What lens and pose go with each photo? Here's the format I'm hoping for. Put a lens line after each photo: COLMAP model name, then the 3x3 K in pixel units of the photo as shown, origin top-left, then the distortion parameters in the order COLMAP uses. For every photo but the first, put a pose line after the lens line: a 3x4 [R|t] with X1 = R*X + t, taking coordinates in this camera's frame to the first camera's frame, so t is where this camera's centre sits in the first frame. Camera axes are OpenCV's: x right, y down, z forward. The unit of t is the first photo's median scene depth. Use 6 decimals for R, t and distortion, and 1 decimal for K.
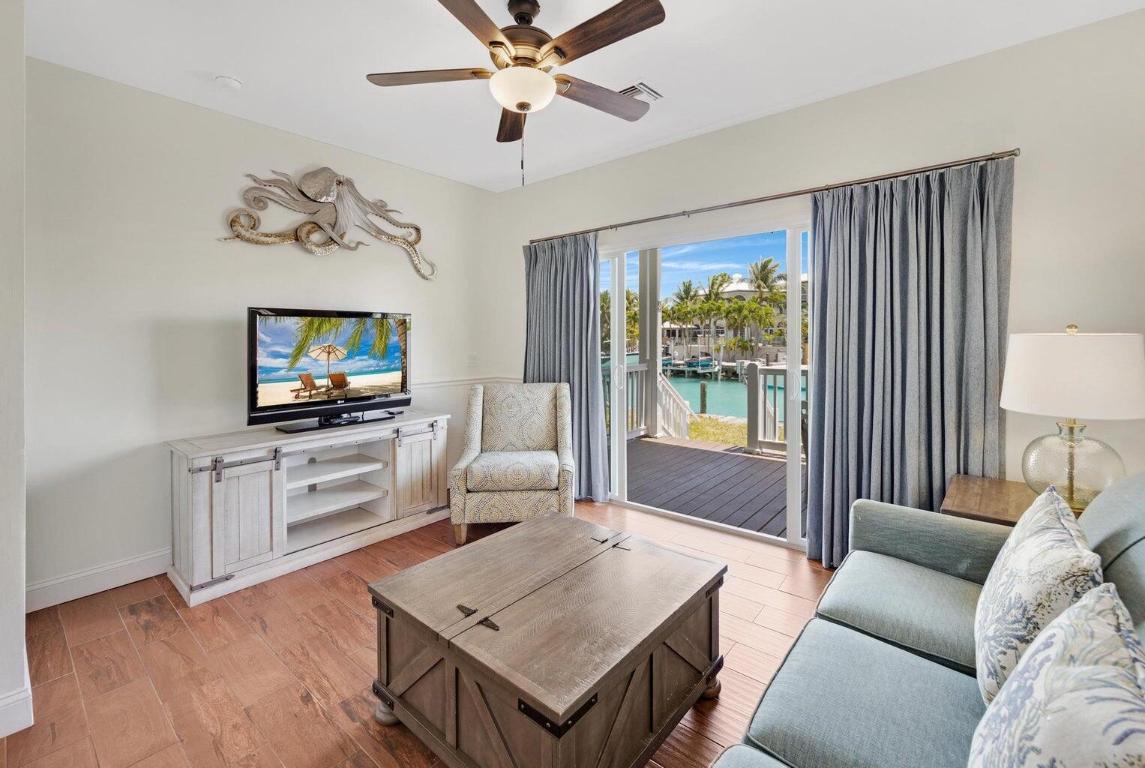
lens RADIAL K [[479.6, 0, 570.6], [0, 479.6, 342.5], [0, 0, 1]] dist [-0.002805, -0.000262]
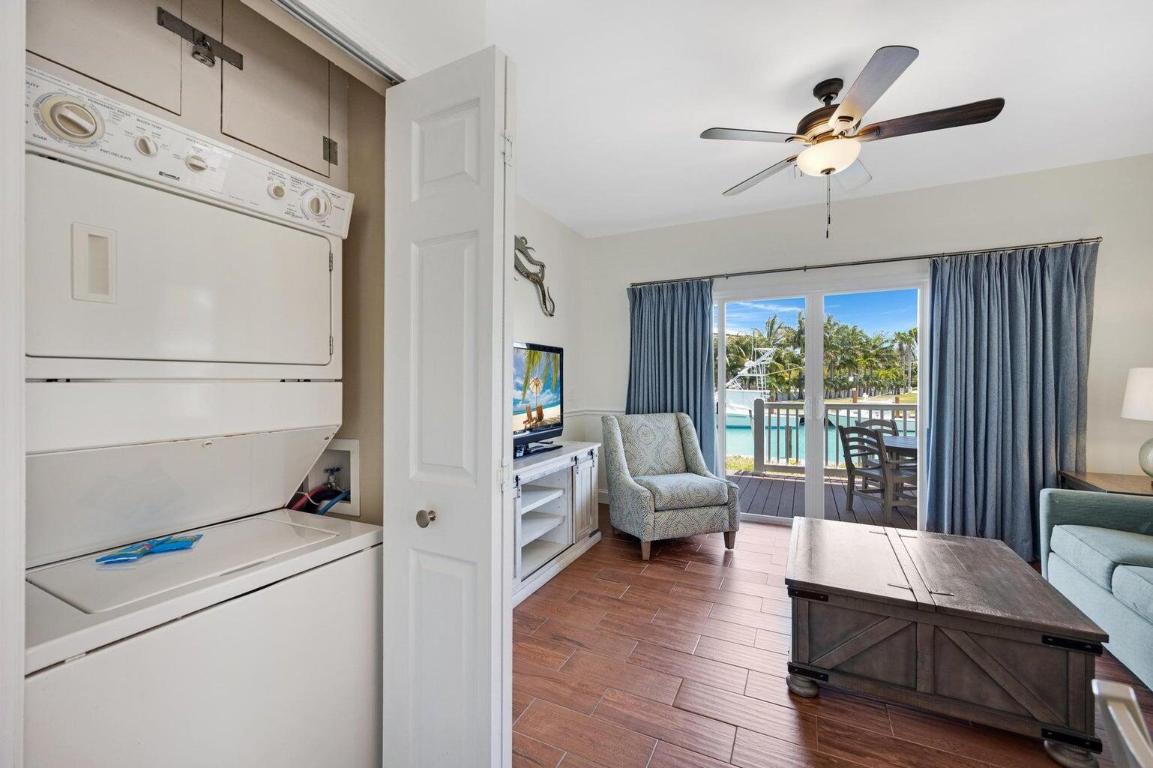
lens RADIAL K [[459.4, 0, 580.1], [0, 459.4, 381.7], [0, 0, 1]] dist [0.011239, -0.000315]
pose [[0.973218, 0.004583, 0.229837, -0.518143], [-0.002964, 0.999968, -0.007387, 0.020861], [-0.229864, 0.006508, 0.973201, 0.015782]]
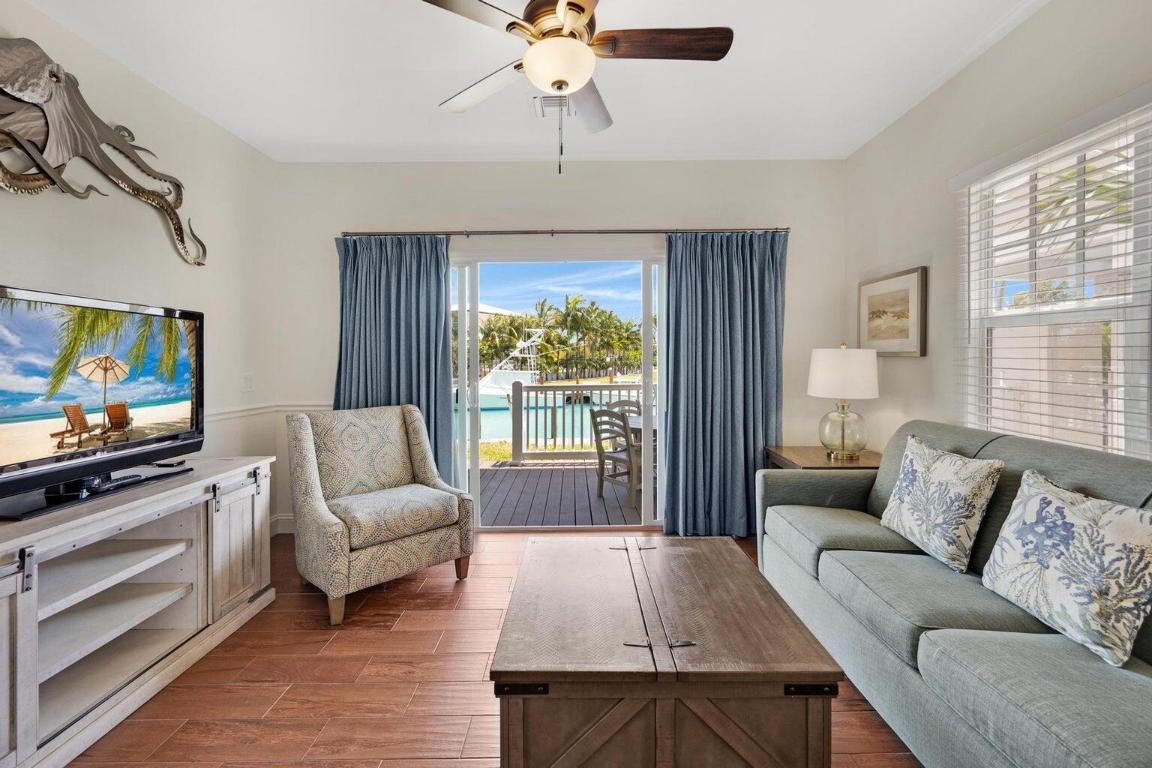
lens RADIAL K [[480.0, 0, 575.7], [0, 480.0, 361.2], [0, 0, 1]] dist [0.000337, 0.000099]
pose [[0.768581, 0.002945, 0.639746, -0.356306], [0.004454, 0.999941, -0.009954, 0.016652], [-0.639737, 0.010500, 0.768522, 0.153710]]
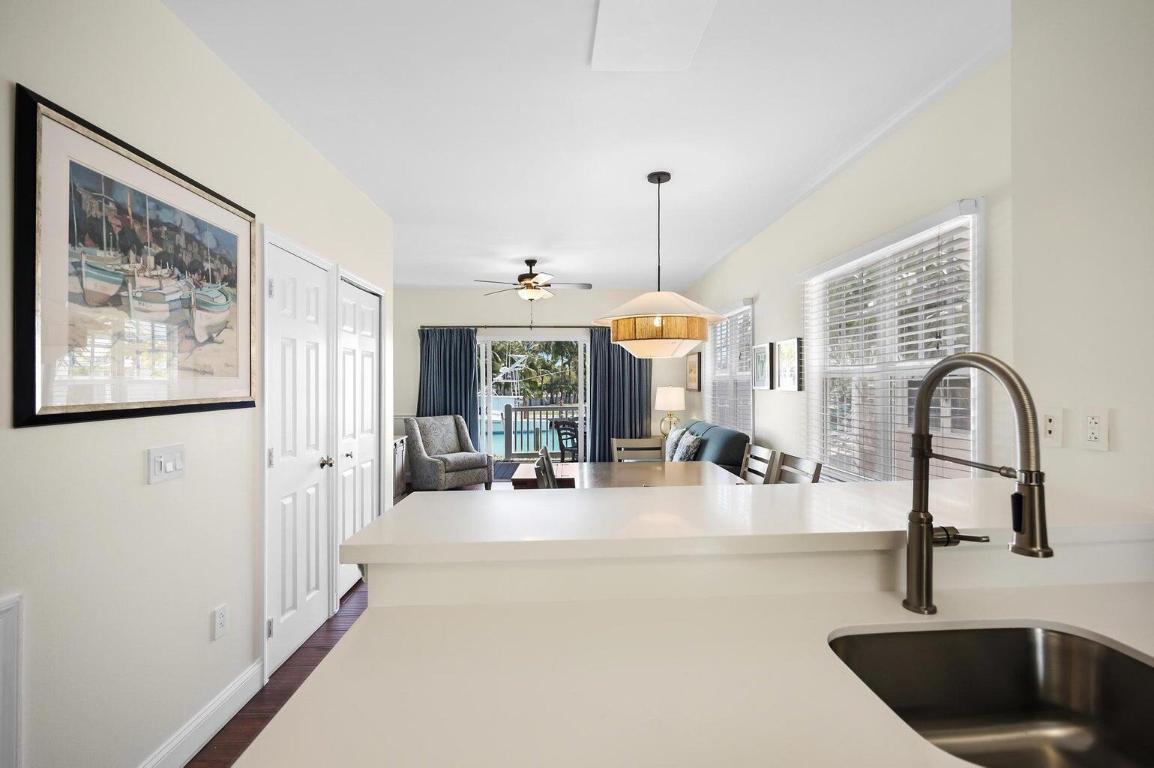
lens RADIAL K [[510.5, 0, 577.0], [0, 510.5, 384.0], [0, 0, 1]] dist [0.000139, -0.000001]
pose [[0.748762, 0.003990, 0.662827, -0.947147], [0.005968, 0.999901, -0.012762, 0.000621], [-0.662813, 0.013512, 0.748663, -0.671512]]
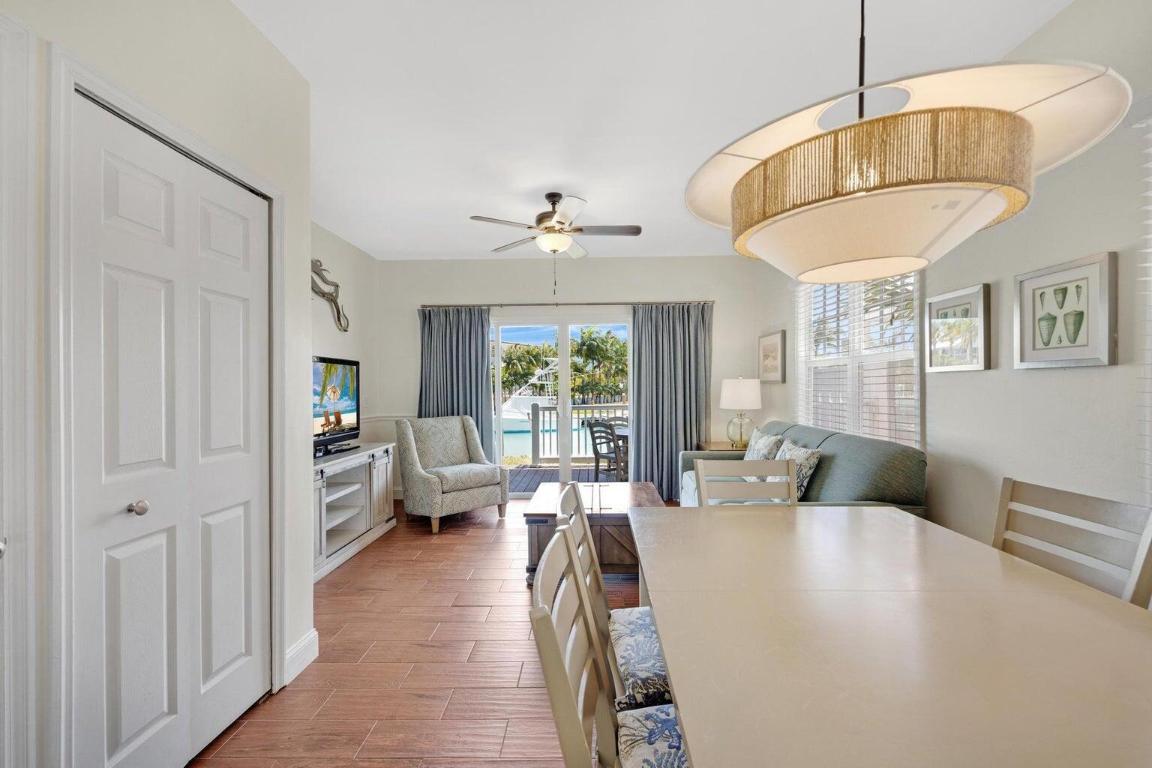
lens RADIAL K [[463.5, 0, 575.4], [0, 463.5, 387.6], [0, 0, 1]] dist [-0.000072, -0.000003]
pose [[0.791095, -0.002517, 0.611688, -0.601782], [0.010768, 0.999894, -0.009813, 0.022950], [-0.611599, 0.014350, 0.791038, -0.234871]]
